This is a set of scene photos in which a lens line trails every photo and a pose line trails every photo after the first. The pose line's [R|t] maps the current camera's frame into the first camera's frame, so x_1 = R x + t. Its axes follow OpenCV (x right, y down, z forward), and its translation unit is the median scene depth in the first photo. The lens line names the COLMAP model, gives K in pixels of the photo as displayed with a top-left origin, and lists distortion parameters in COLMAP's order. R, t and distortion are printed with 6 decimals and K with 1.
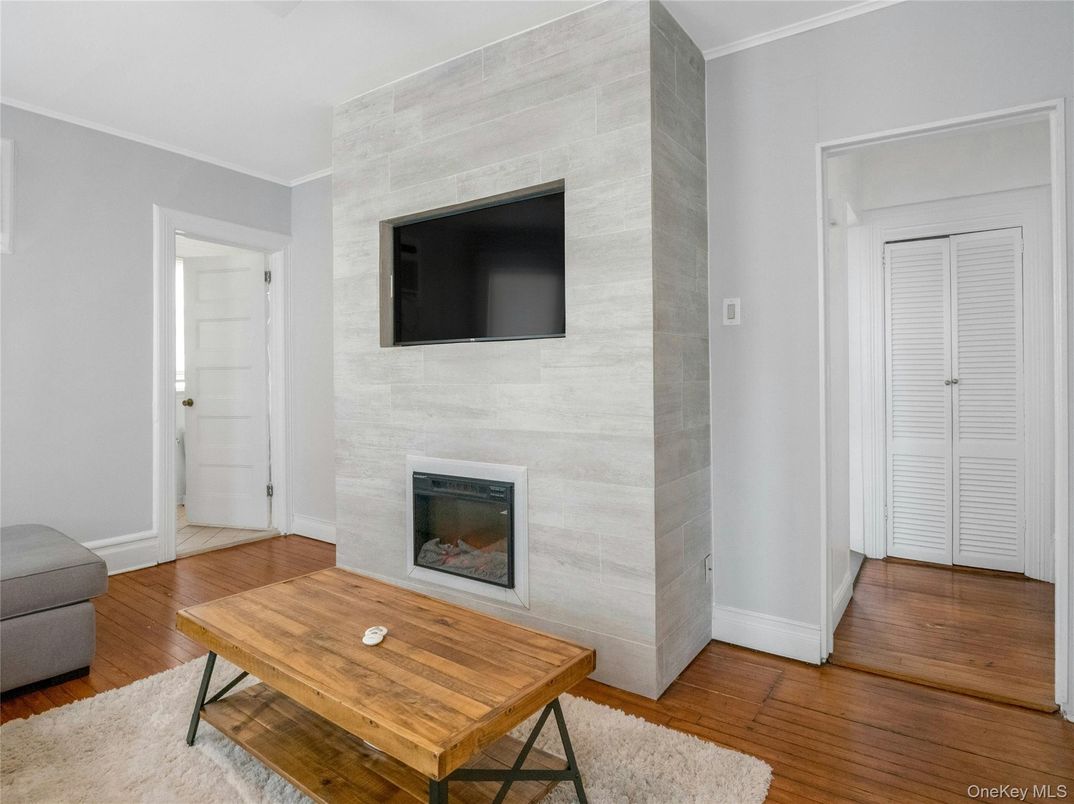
lens RADIAL K [[597.2, 0, 533.4], [0, 597.2, 388.7], [0, 0, 1]] dist [-0.002472, 0.000087]
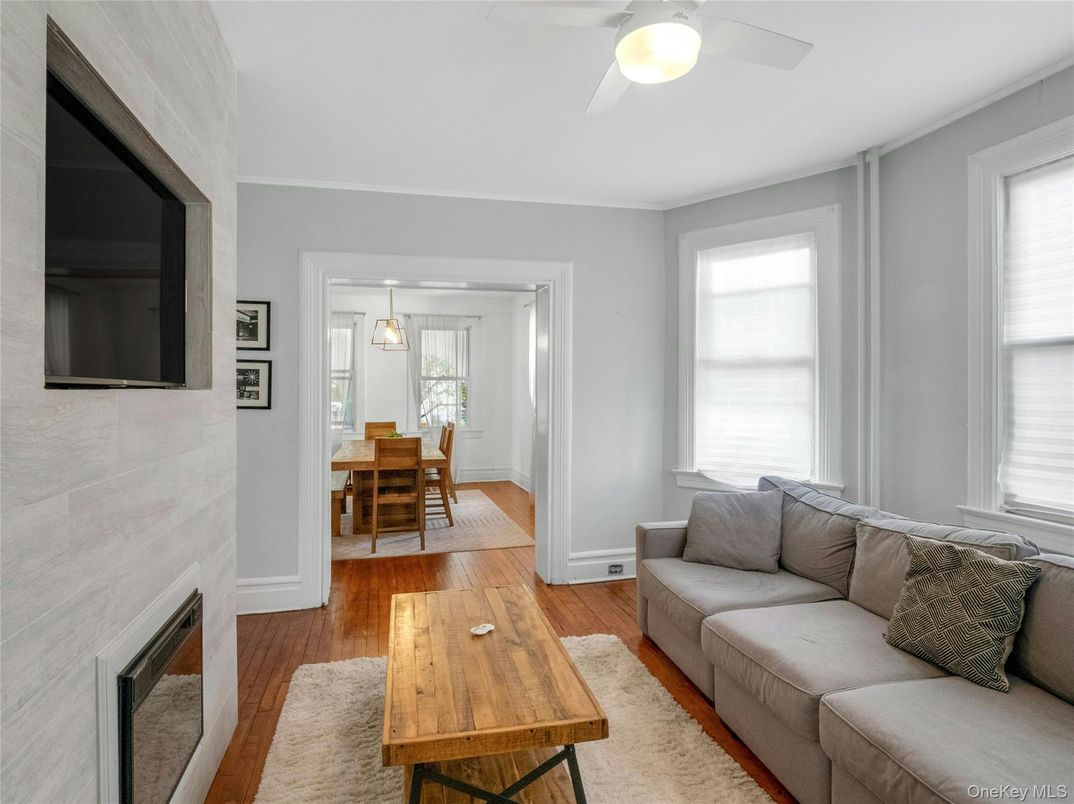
lens RADIAL K [[597.2, 0, 533.4], [0, 597.2, 388.7], [0, 0, 1]] dist [-0.002472, 0.000087]
pose [[-0.750892, 0.007073, 0.660387, -1.081631], [0.008311, 0.999965, -0.001261, -0.104099], [-0.660373, 0.004541, -0.750924, 1.692167]]
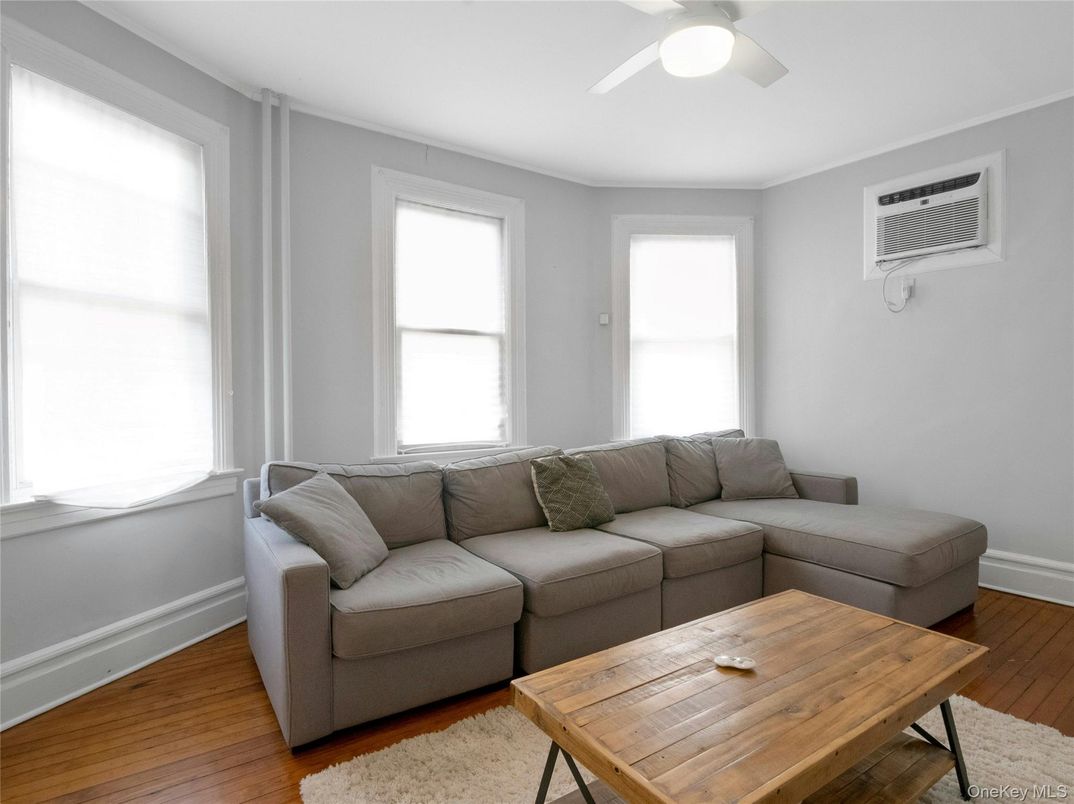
lens RADIAL K [[597.2, 0, 533.4], [0, 597.2, 388.7], [0, 0, 1]] dist [-0.002472, 0.000087]
pose [[-0.326273, 0.008671, -0.945236, 0.633533], [0.001296, 0.999961, 0.008725, -0.022461], [0.945275, 0.001622, -0.326271, 0.886990]]
